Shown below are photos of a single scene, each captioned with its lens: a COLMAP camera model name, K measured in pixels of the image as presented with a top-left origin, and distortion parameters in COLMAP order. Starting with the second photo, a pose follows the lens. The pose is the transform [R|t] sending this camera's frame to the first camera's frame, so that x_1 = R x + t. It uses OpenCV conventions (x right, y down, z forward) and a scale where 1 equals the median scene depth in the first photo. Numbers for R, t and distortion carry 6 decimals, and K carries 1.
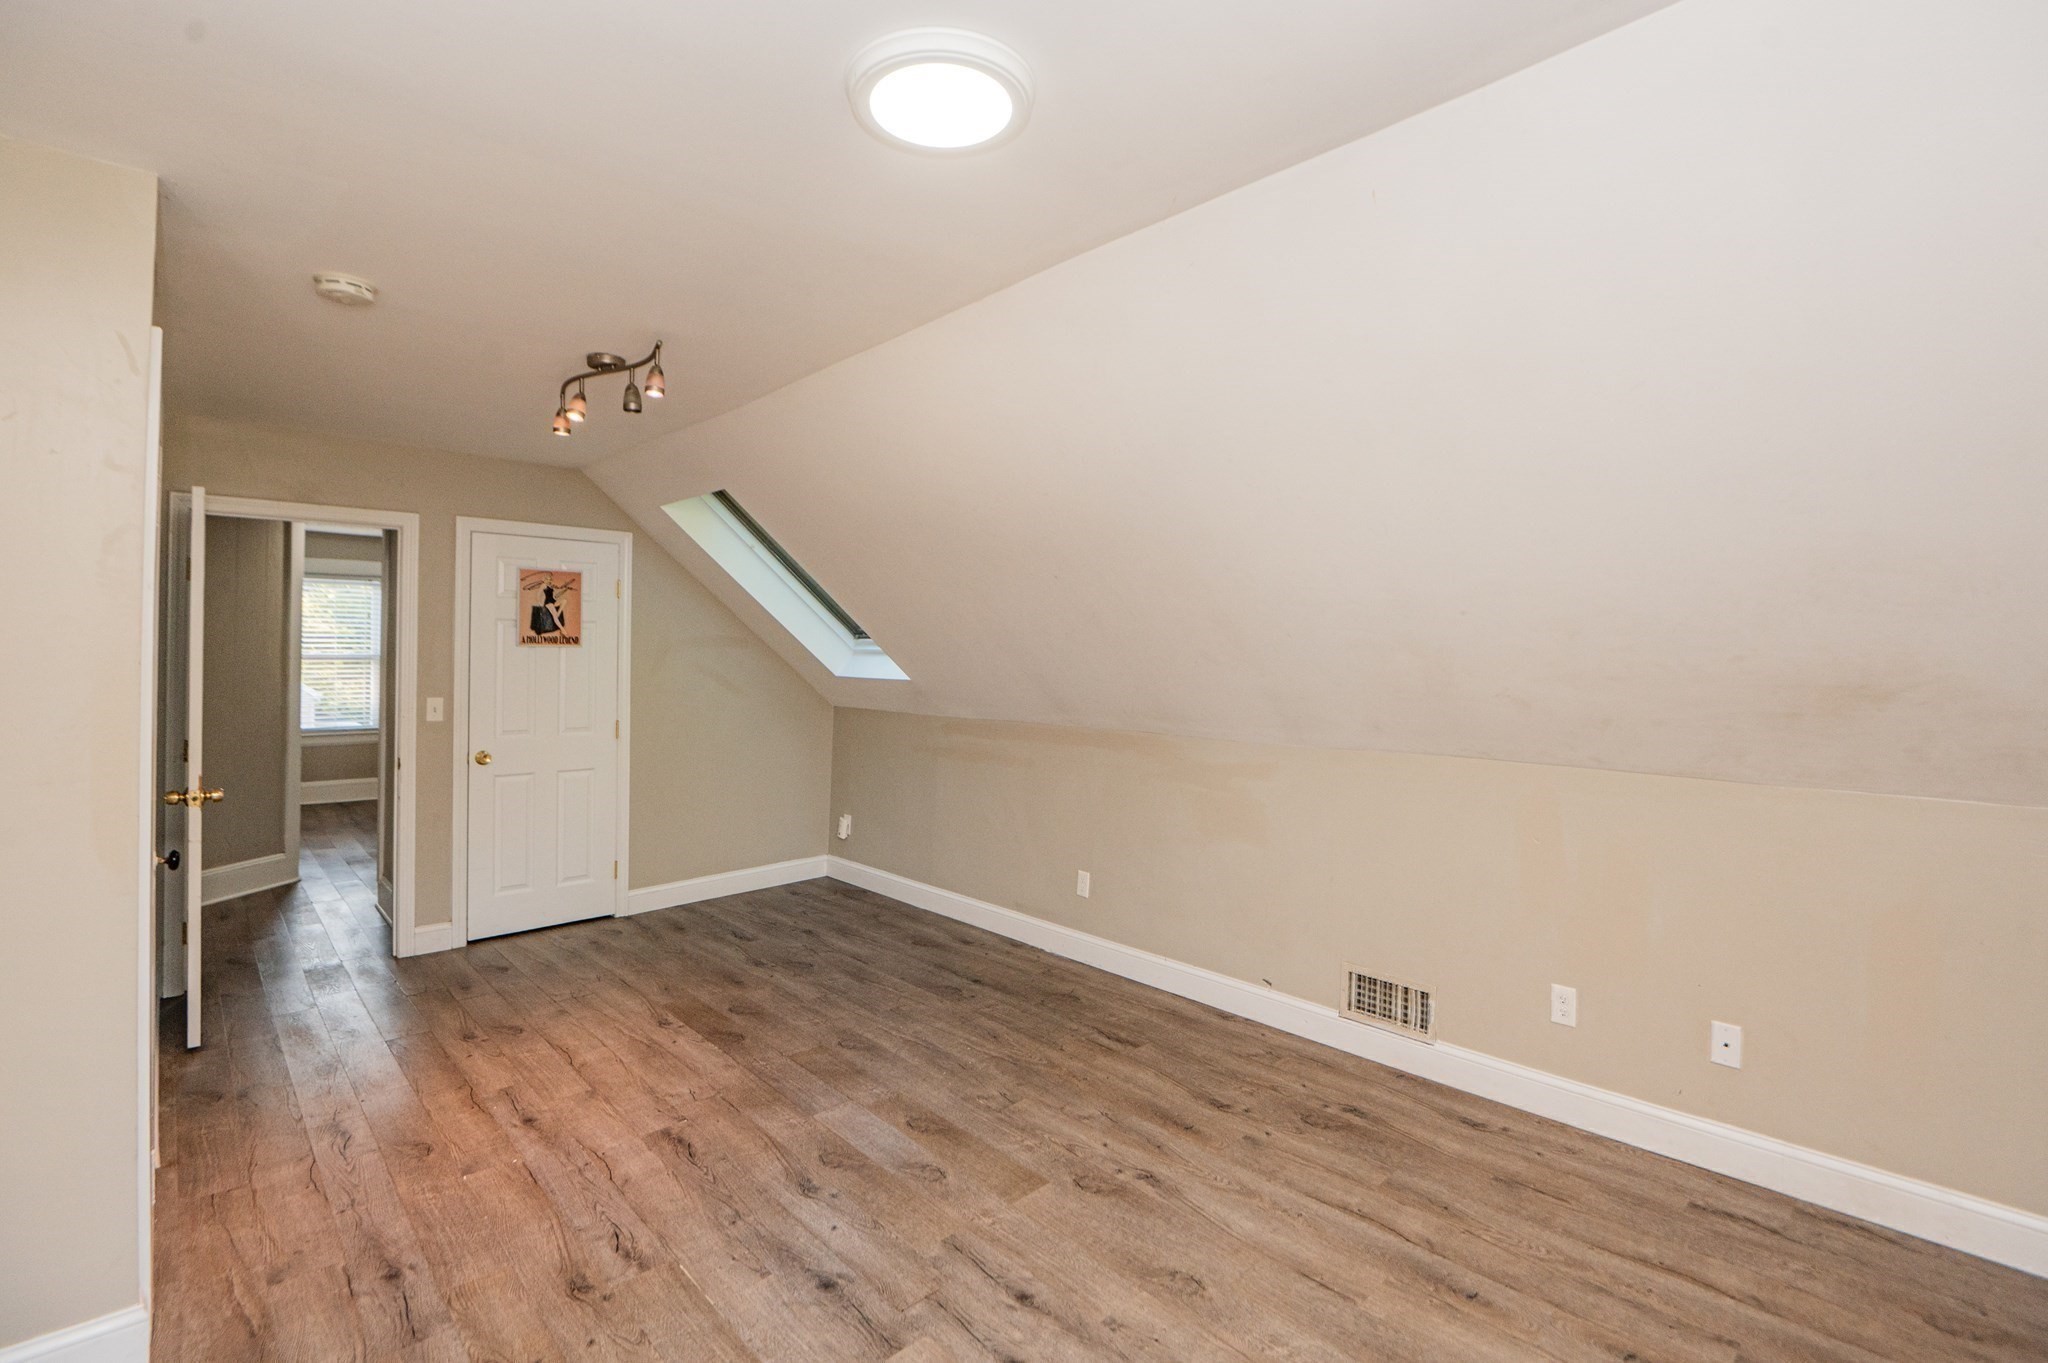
lens RADIAL K [[922.1, 0, 1034.4], [0, 922.1, 647.1], [0, 0, 1]] dist [-0.000900, -0.010671]
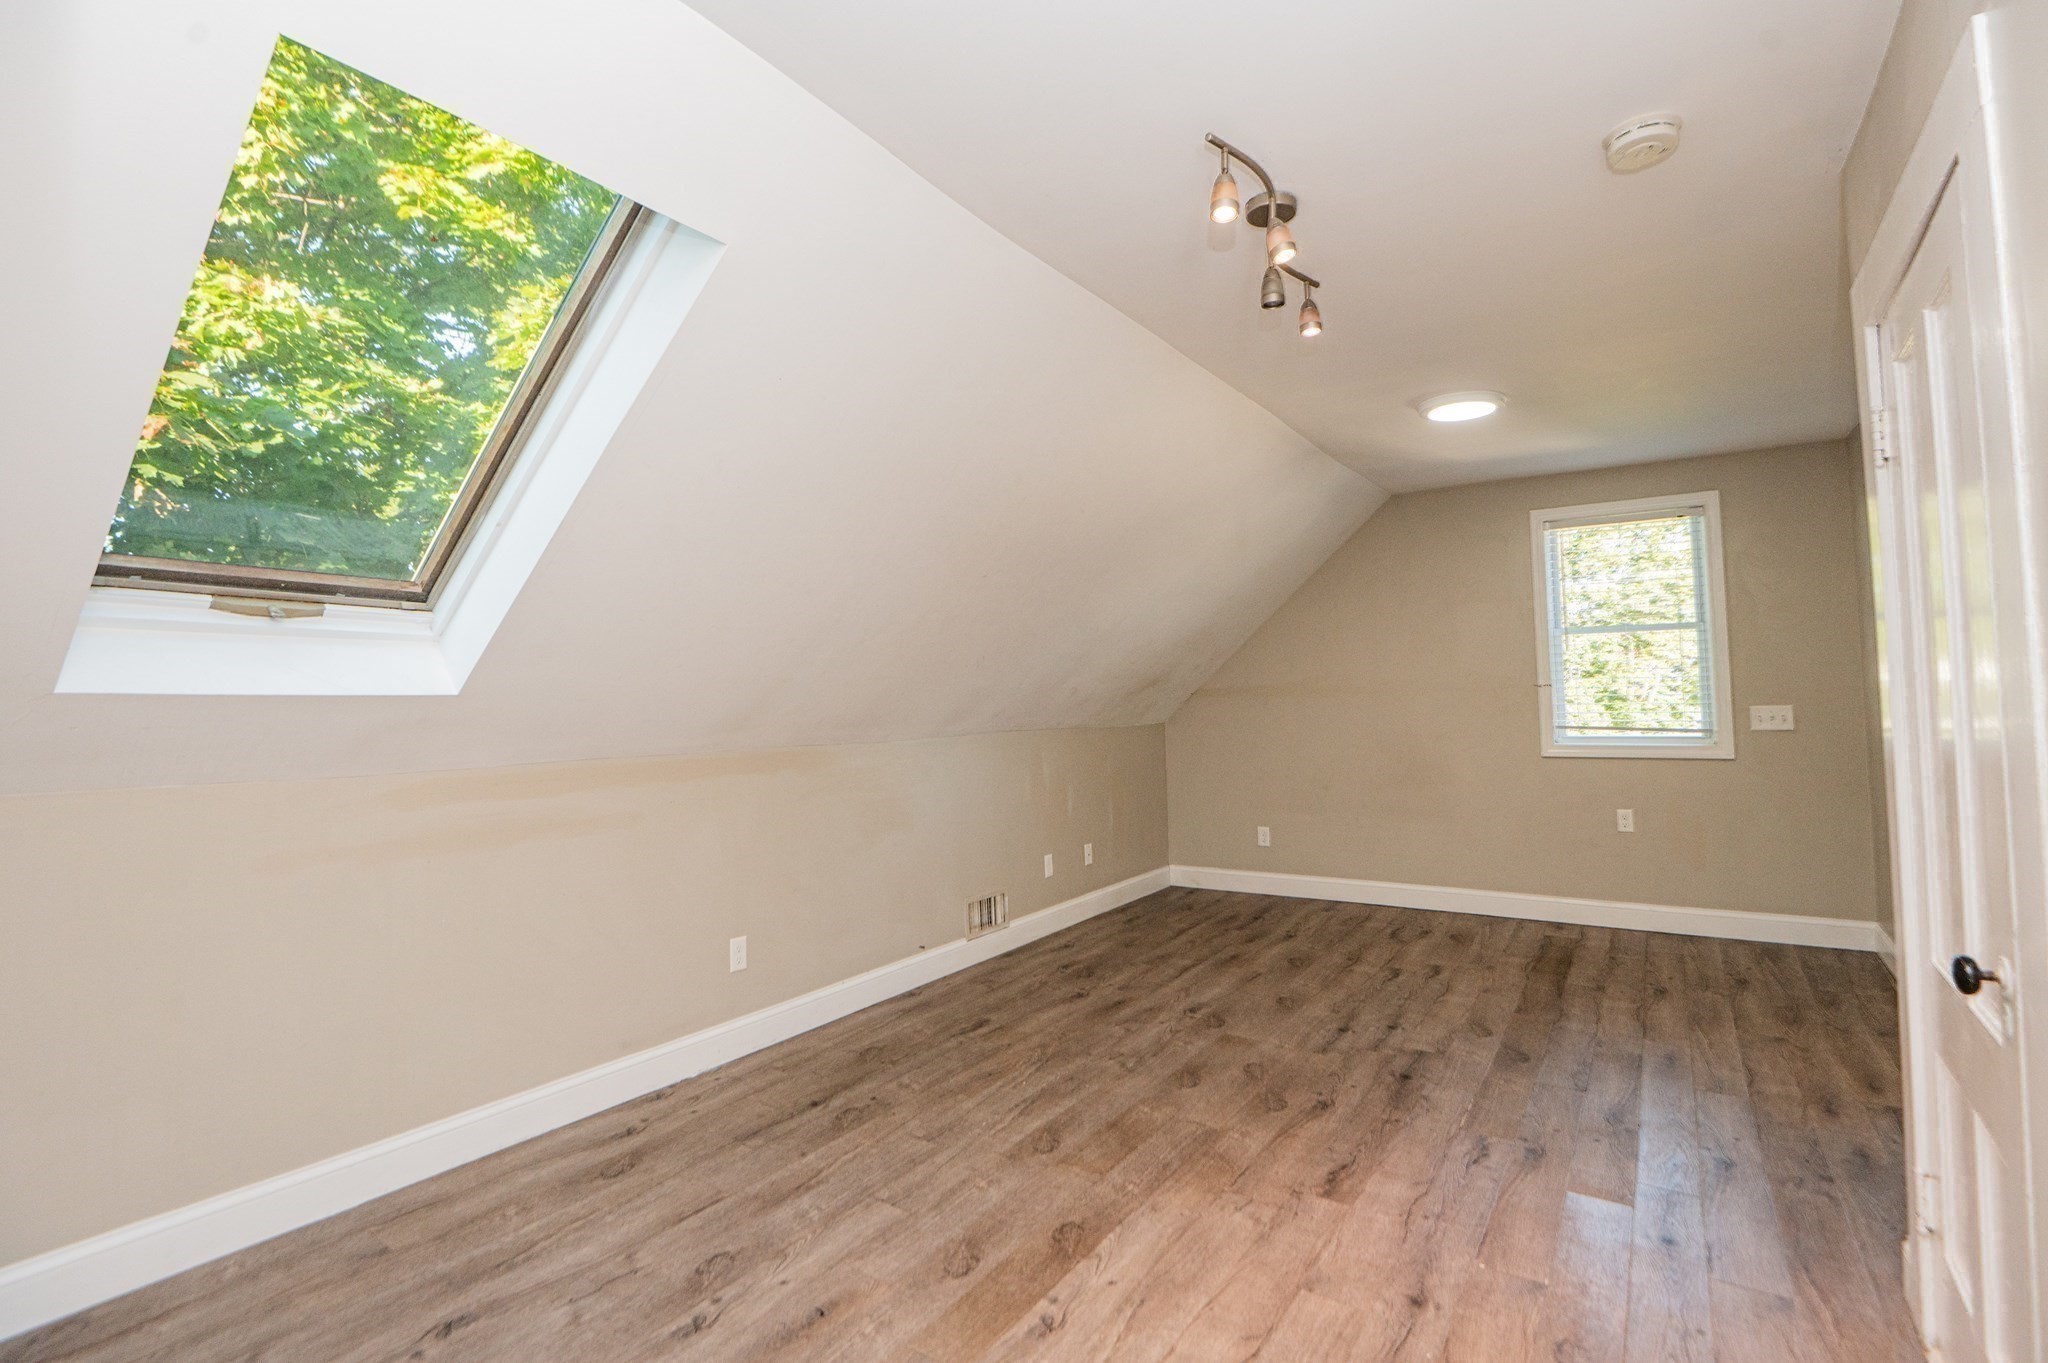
lens RADIAL K [[922.1, 0, 1034.4], [0, 922.1, 647.1], [0, 0, 1]] dist [-0.000900, -0.010671]
pose [[-0.208446, 0.052920, 0.976601, -1.012868], [0.004485, 0.998576, -0.053153, 0.057193], [-0.978024, -0.006700, -0.208387, 1.219726]]
